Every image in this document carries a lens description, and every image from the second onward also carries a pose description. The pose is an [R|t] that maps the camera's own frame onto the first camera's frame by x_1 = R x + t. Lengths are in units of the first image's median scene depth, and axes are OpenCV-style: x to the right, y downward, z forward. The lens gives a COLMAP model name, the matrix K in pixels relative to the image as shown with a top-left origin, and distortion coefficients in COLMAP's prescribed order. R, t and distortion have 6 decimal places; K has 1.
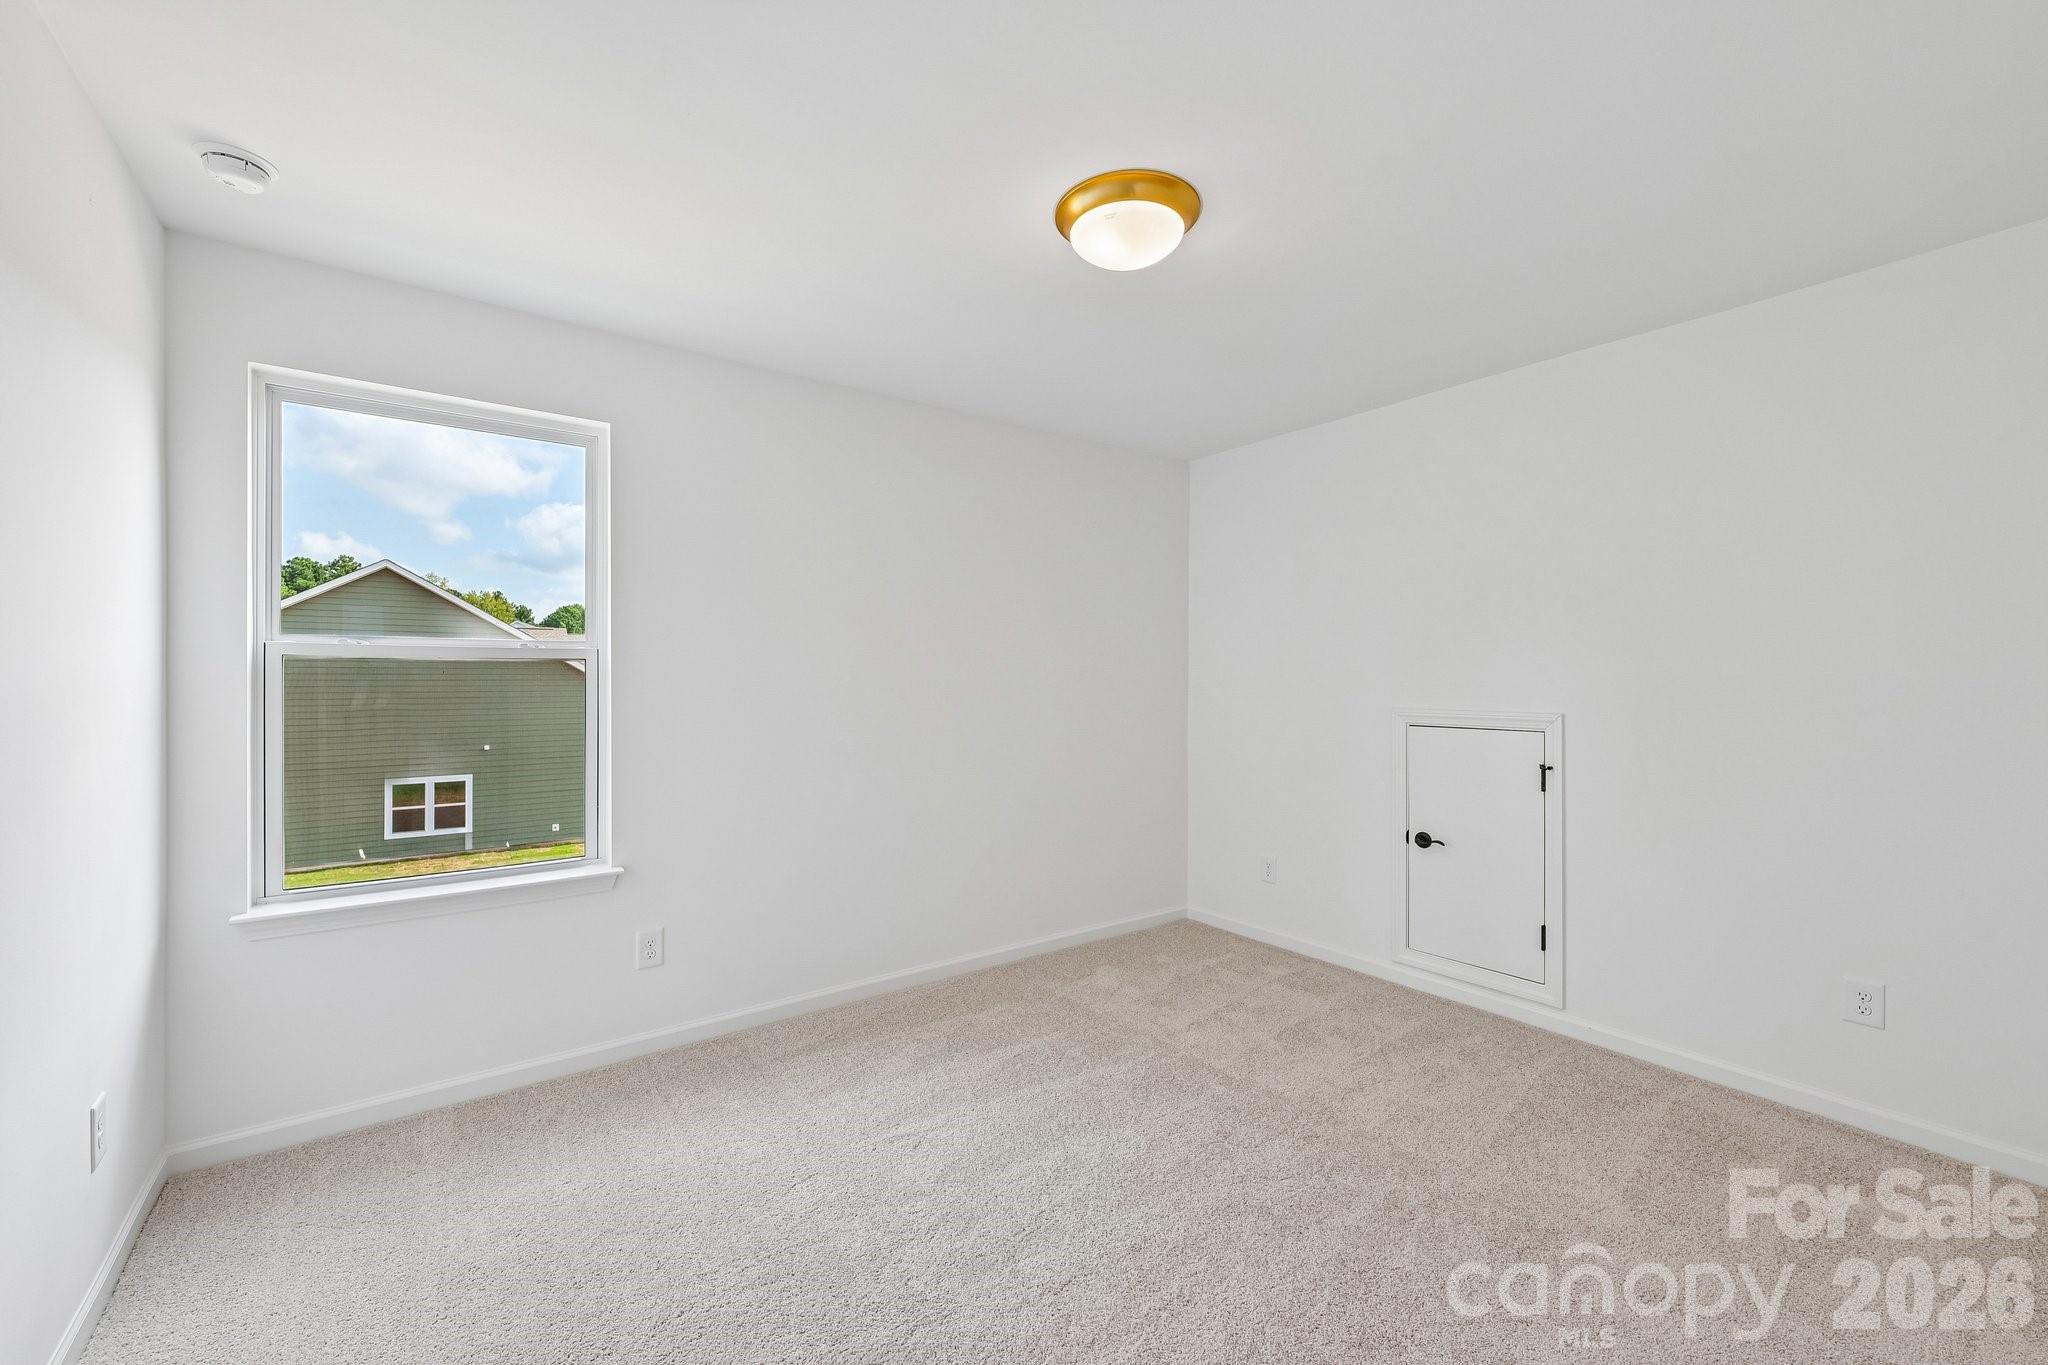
lens RADIAL K [[826.7, 0, 1018.2], [0, 826.7, 681.6], [0, 0, 1]] dist [0.001799, 0.000076]
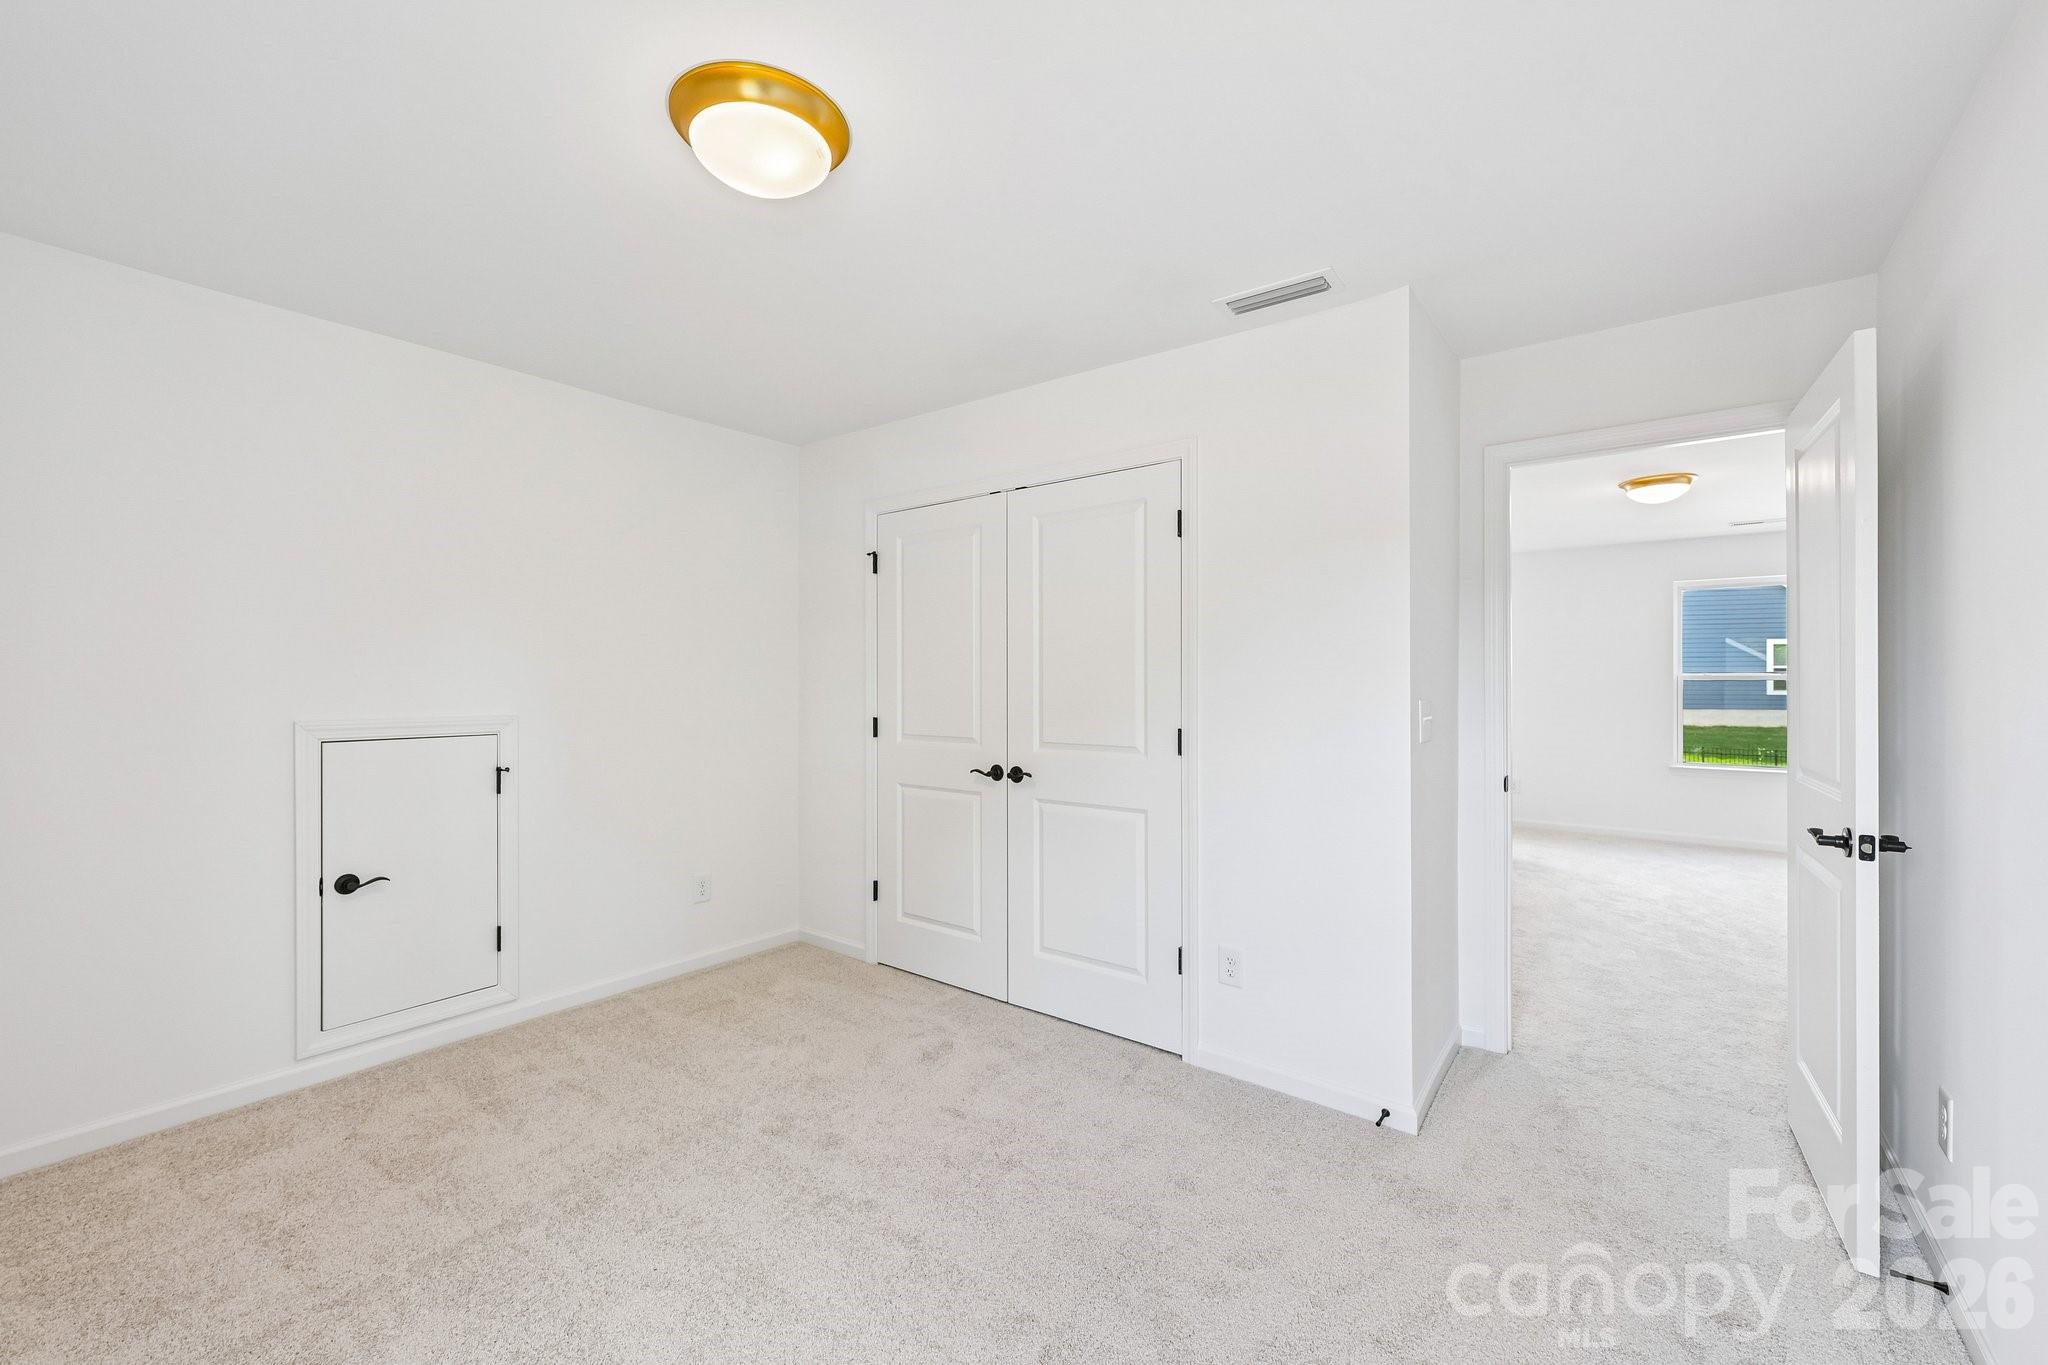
lens RADIAL K [[826.7, 0, 1018.2], [0, 826.7, 681.6], [0, 0, 1]] dist [0.001799, 0.000076]
pose [[-0.292117, 0.003105, 0.956378, -0.510812], [-0.000729, 0.999994, -0.003470, -0.001029], [-0.956382, -0.001711, -0.292113, 0.681177]]
